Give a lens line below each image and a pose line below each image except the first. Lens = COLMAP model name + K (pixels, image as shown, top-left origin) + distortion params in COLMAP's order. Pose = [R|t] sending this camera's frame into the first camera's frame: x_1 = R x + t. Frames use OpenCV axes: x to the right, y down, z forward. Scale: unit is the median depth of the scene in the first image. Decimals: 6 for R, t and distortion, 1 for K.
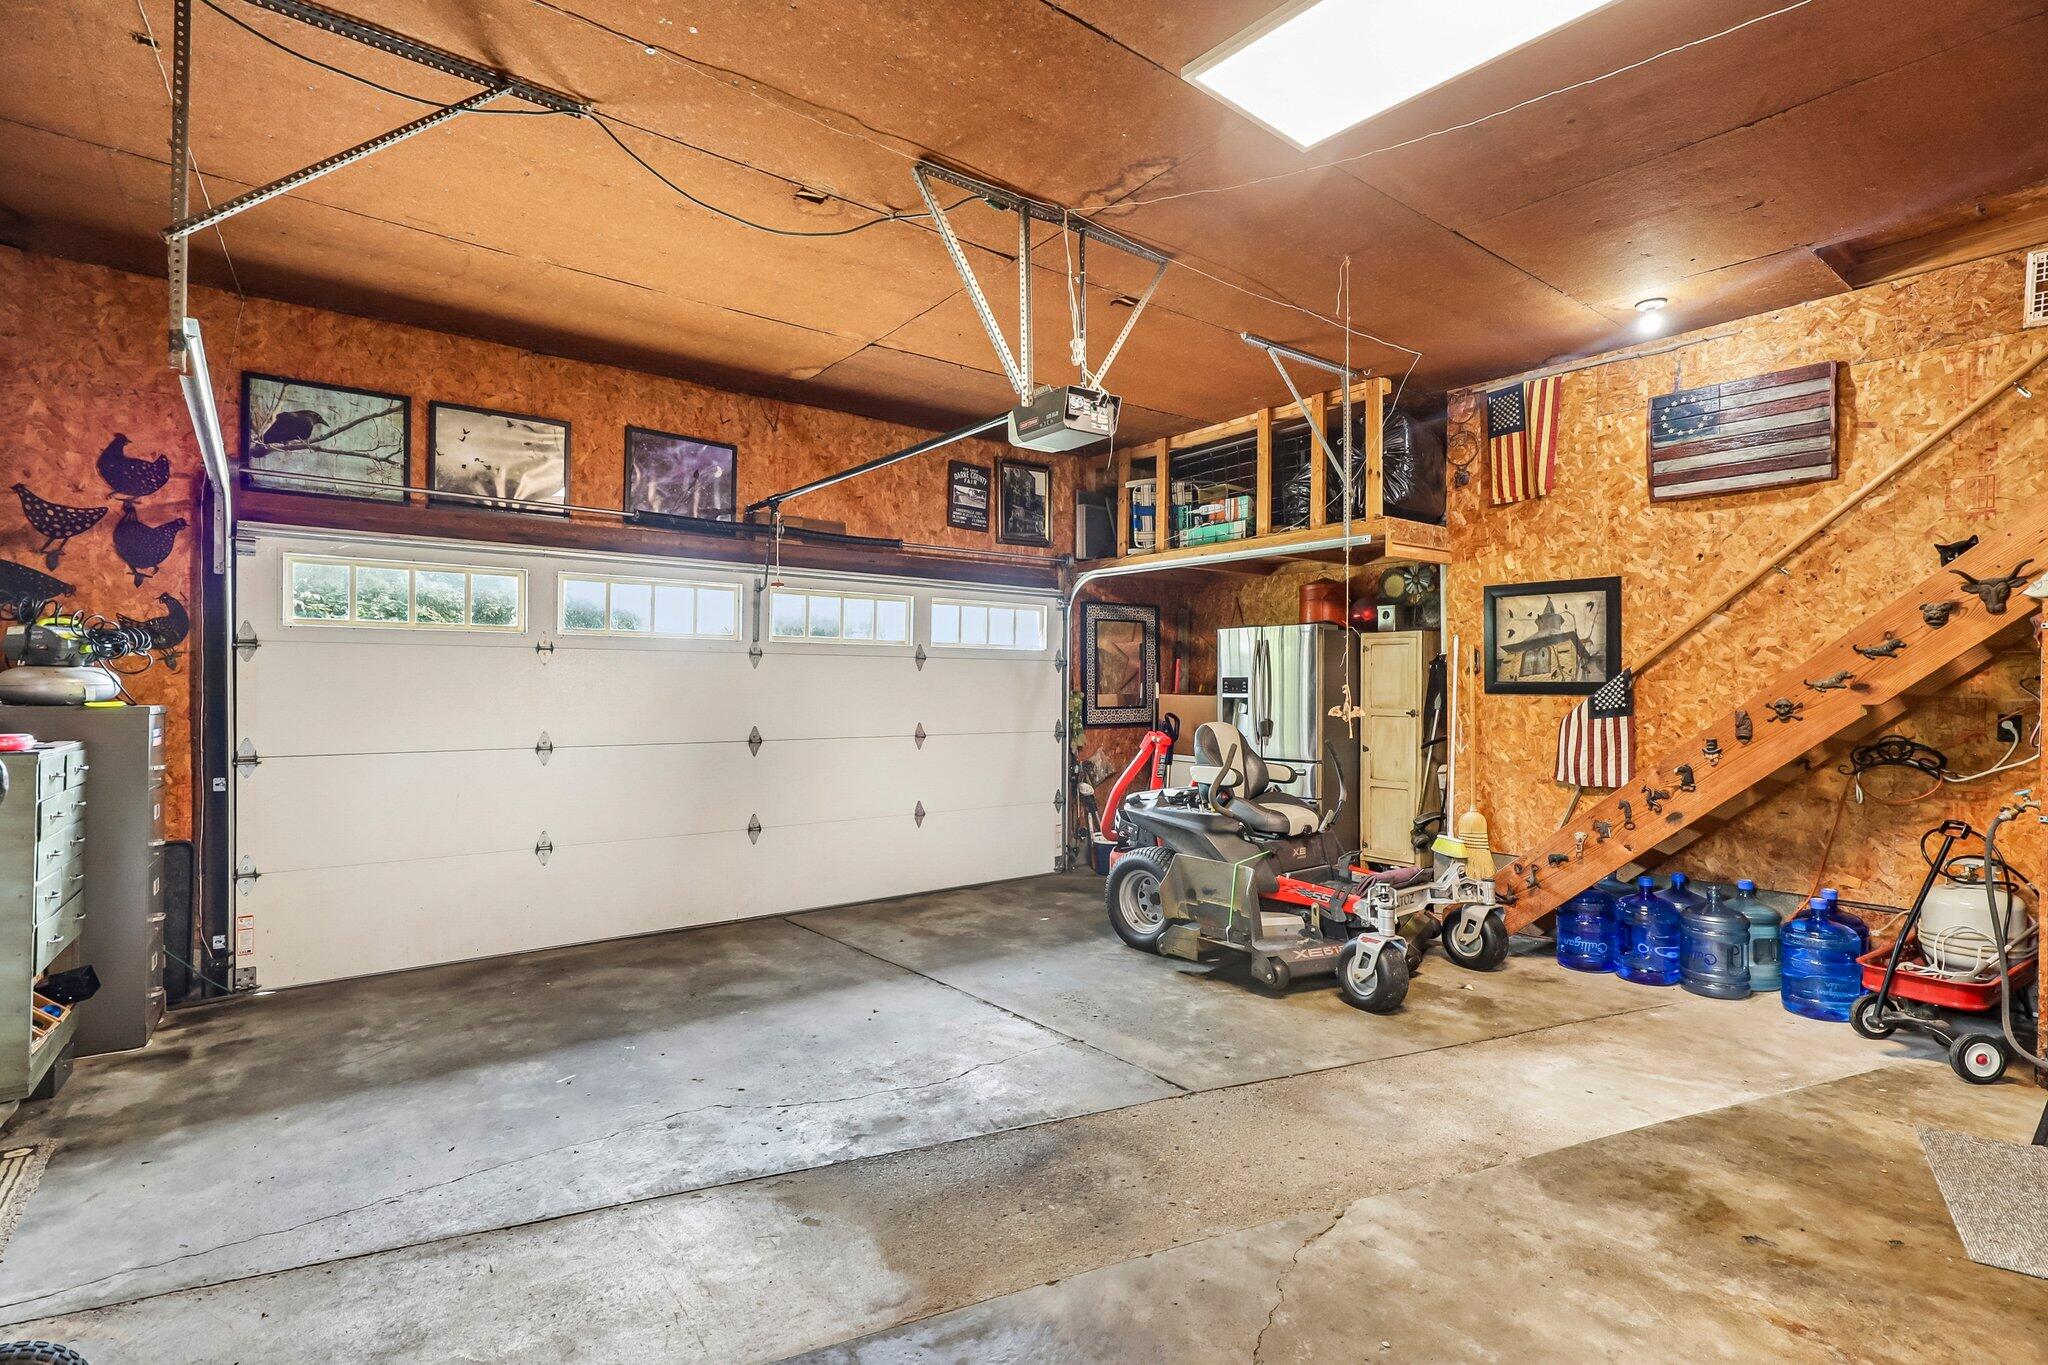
lens RADIAL K [[944.1, 0, 1022.5], [0, 944.1, 680.6], [0, 0, 1]] dist [-0.003891, 0.000476]
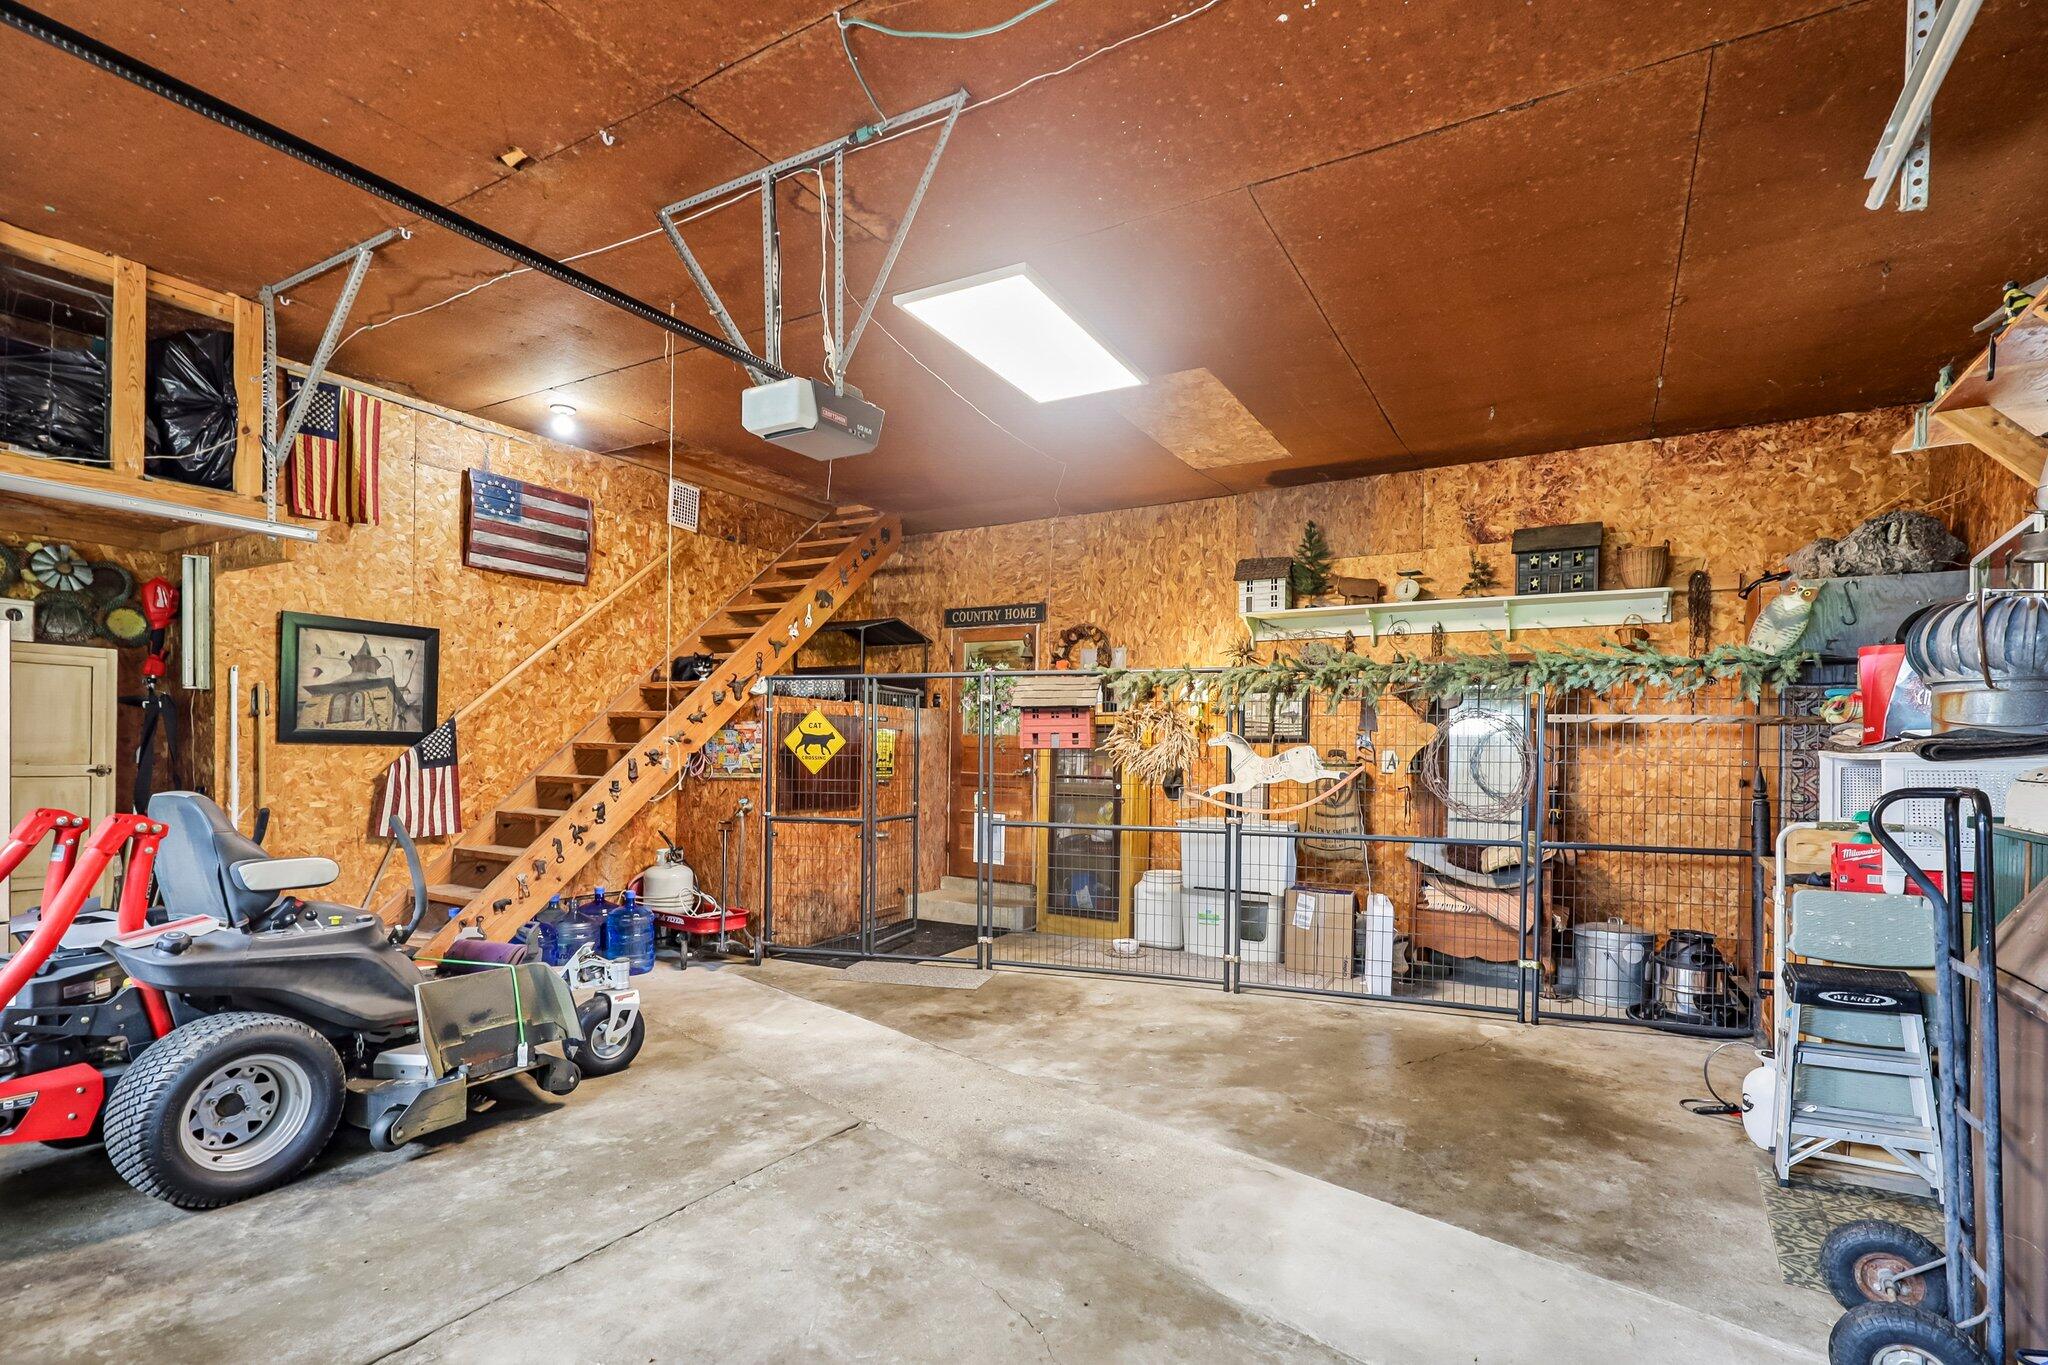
lens RADIAL K [[944.1, 0, 1030.7], [0, 944.1, 752.7], [0, 0, 1]] dist [-0.003891, 0.000476]
pose [[-0.338264, -0.008446, 0.941013, -0.548866], [-0.021460, 0.999769, 0.001259, 0.008457], [-0.940807, -0.019768, -0.338367, 0.738887]]
